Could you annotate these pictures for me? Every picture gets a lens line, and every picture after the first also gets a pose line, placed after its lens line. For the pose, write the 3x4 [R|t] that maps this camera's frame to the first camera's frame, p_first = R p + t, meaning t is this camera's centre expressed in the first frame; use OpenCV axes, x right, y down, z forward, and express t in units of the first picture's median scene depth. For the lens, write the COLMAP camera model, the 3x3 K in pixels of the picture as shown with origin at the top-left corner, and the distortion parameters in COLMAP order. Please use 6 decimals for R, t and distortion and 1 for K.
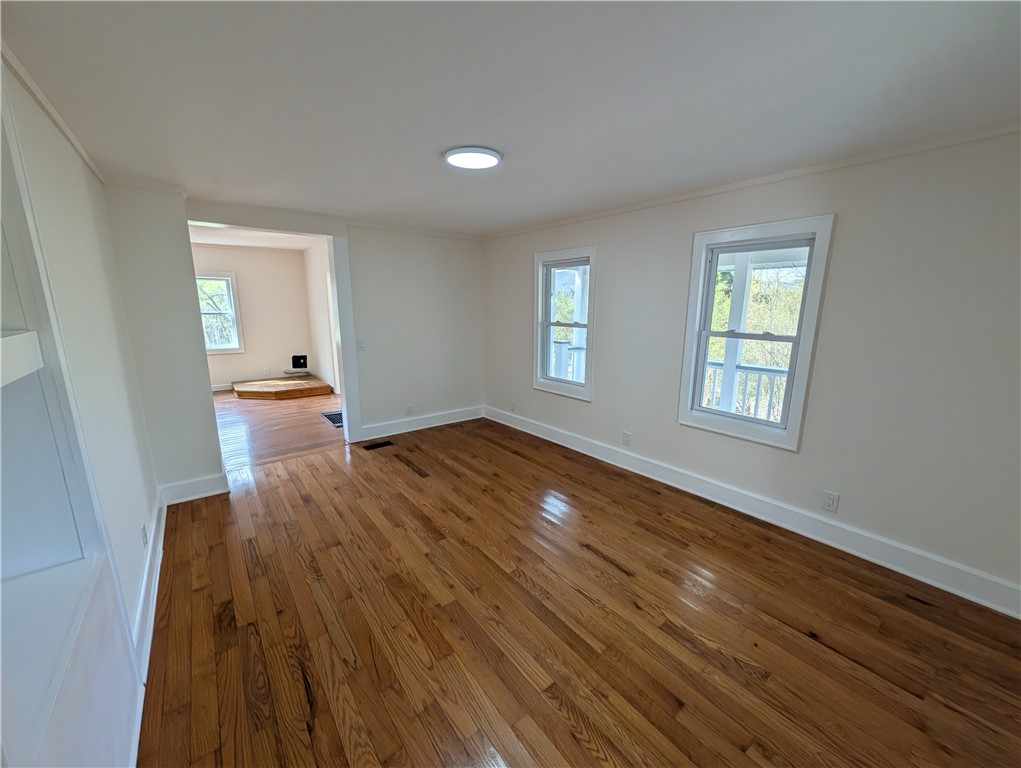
lens RADIAL K [[396.3, 0, 513.1], [0, 396.3, 386.1], [0, 0, 1]] dist [0.007708, 0.000166]
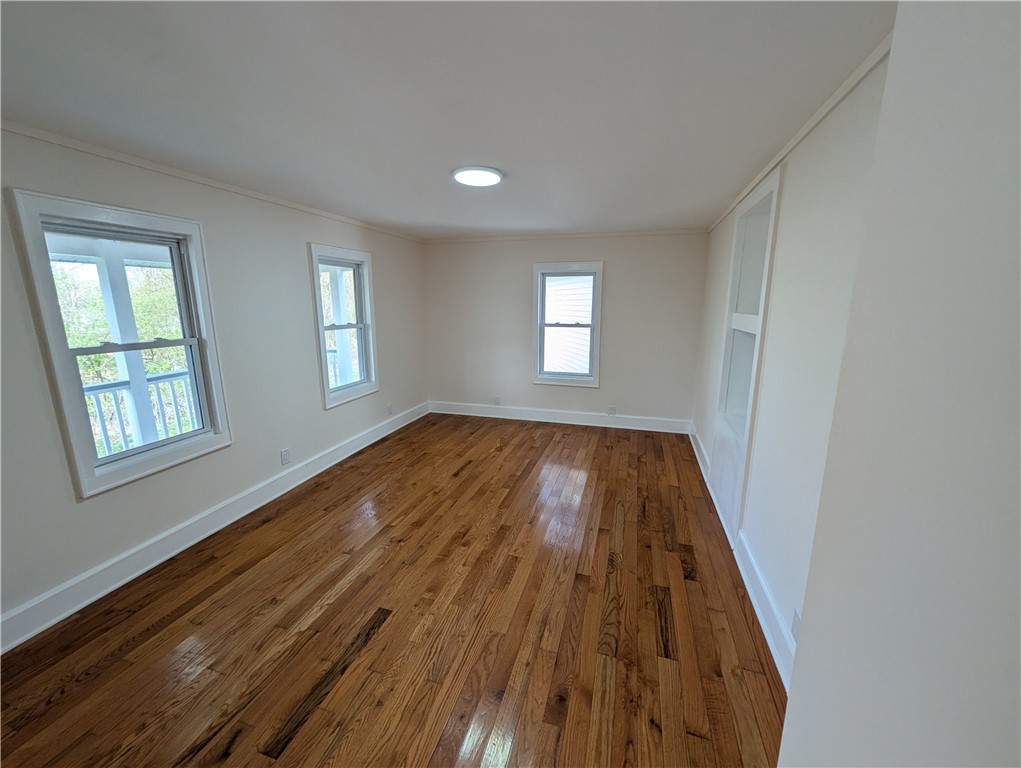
lens RADIAL K [[396.3, 0, 511.6], [0, 396.3, 383.5], [0, 0, 1]] dist [0.007708, 0.000166]
pose [[-0.564802, -0.163858, 0.808795, -0.849199], [0.180644, 0.931769, 0.314920, -0.255213], [-0.805212, 0.323972, -0.496665, 1.207786]]
